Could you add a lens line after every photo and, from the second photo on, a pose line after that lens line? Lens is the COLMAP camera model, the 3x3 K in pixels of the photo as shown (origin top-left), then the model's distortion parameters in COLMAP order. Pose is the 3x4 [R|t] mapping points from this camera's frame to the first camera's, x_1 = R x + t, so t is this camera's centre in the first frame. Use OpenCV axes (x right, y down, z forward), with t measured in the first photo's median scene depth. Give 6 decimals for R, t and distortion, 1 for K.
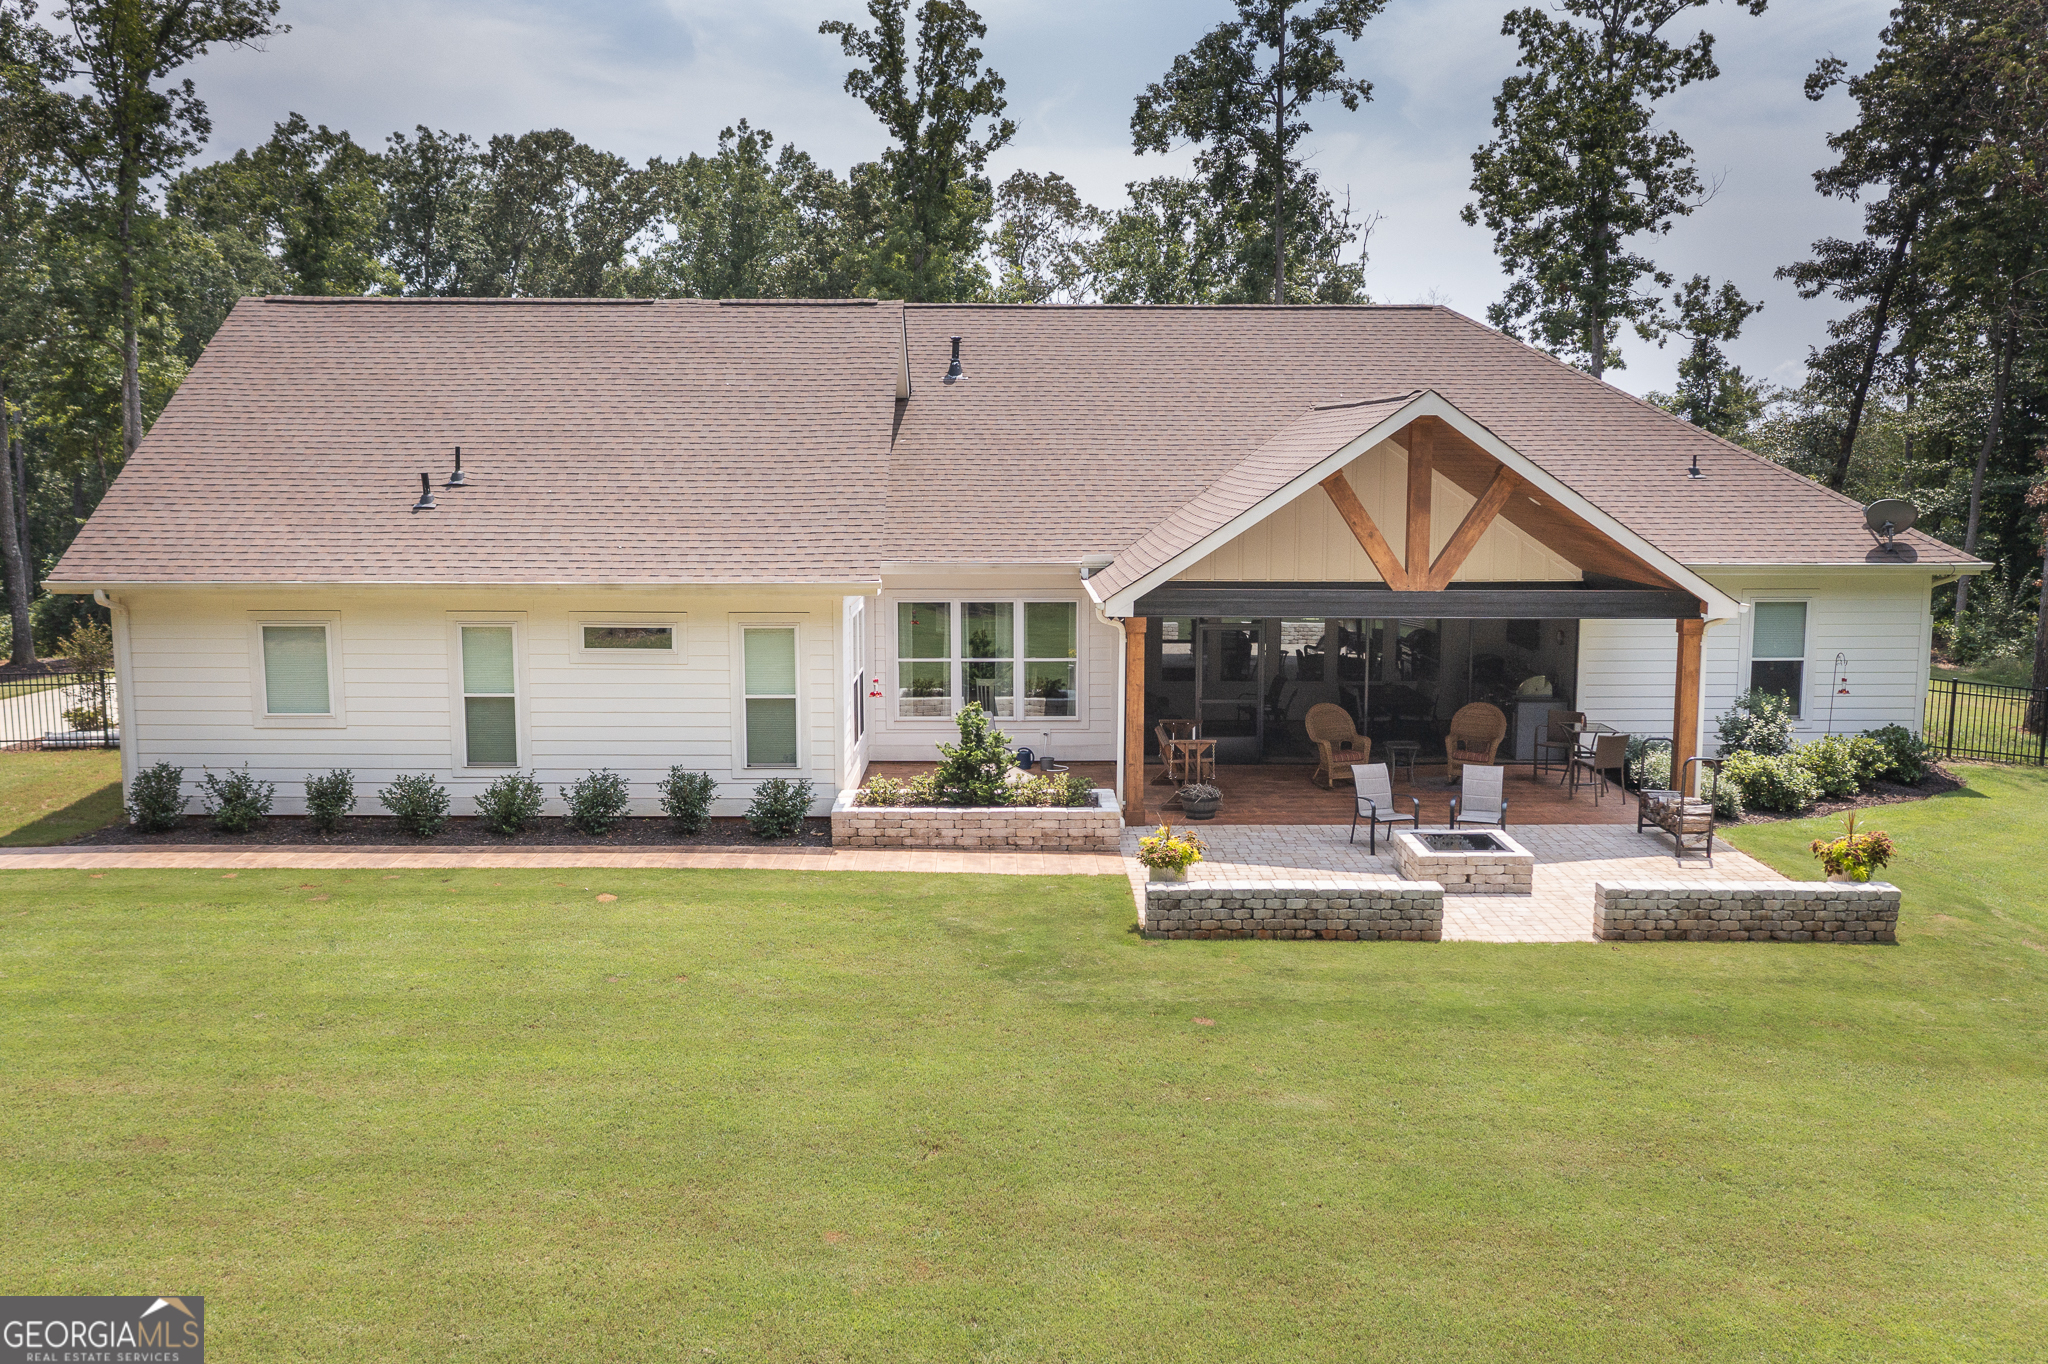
lens RADIAL K [[1697.4, 0, 1024.0], [0, 1697.4, 682.0], [0, 0, 1]] dist [-0.008619, 0.009190]
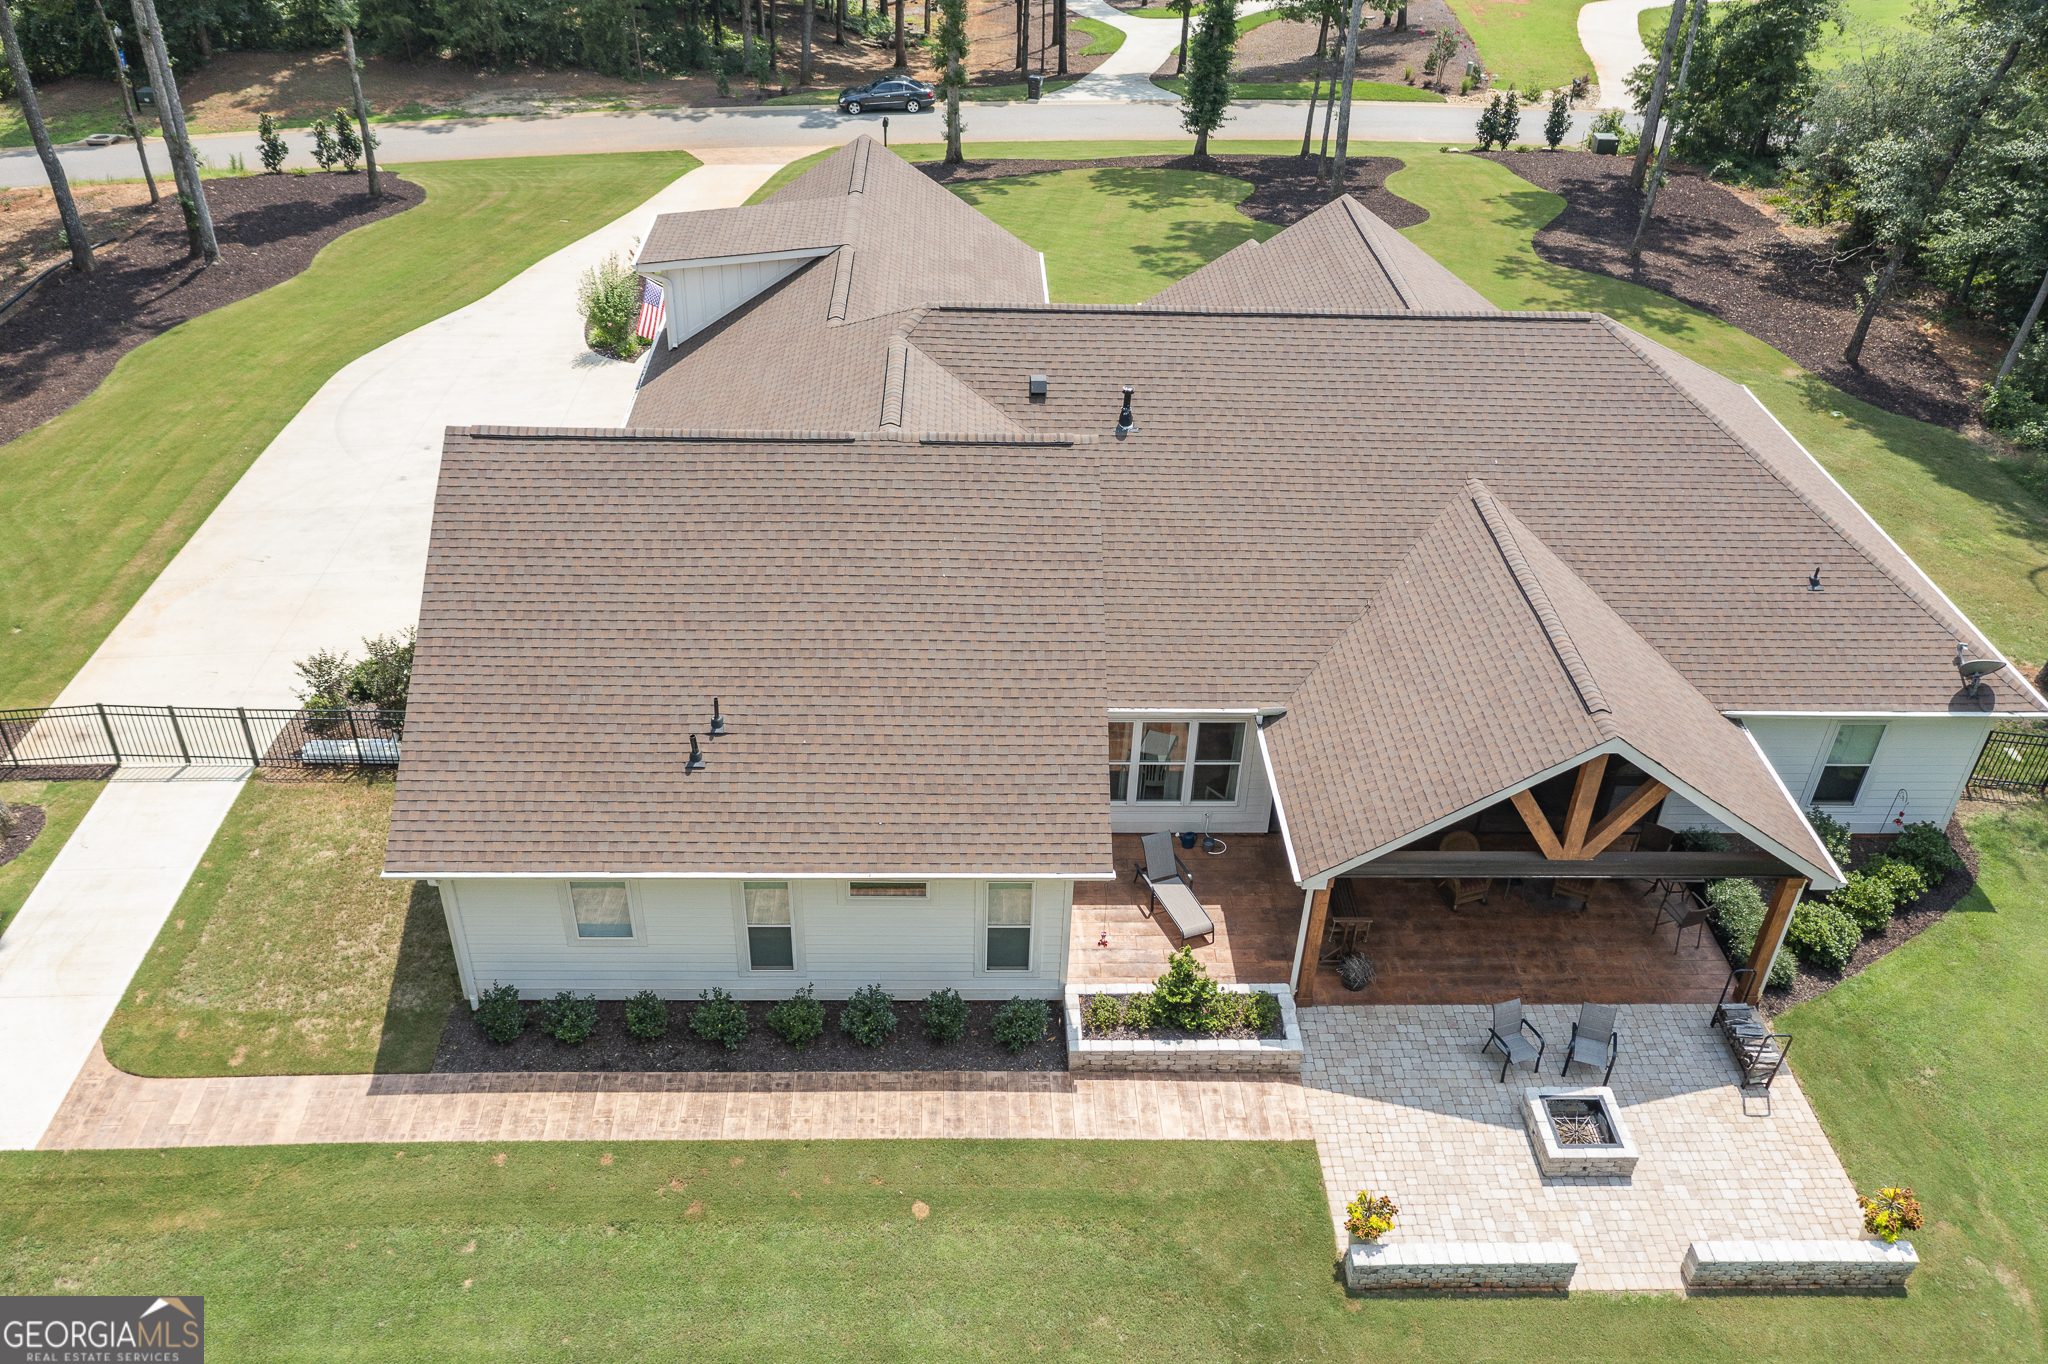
lens RADIAL K [[1603.0, 0, 1024.0], [0, 1603.0, 682.0], [0, 0, 1]] dist [-0.003706, -0.001707]
pose [[0.999467, 0.011802, 0.030431, -0.174836], [-0.024379, 0.889847, 0.455608, -0.650063], [-0.021702, -0.456107, 0.889660, 0.087646]]
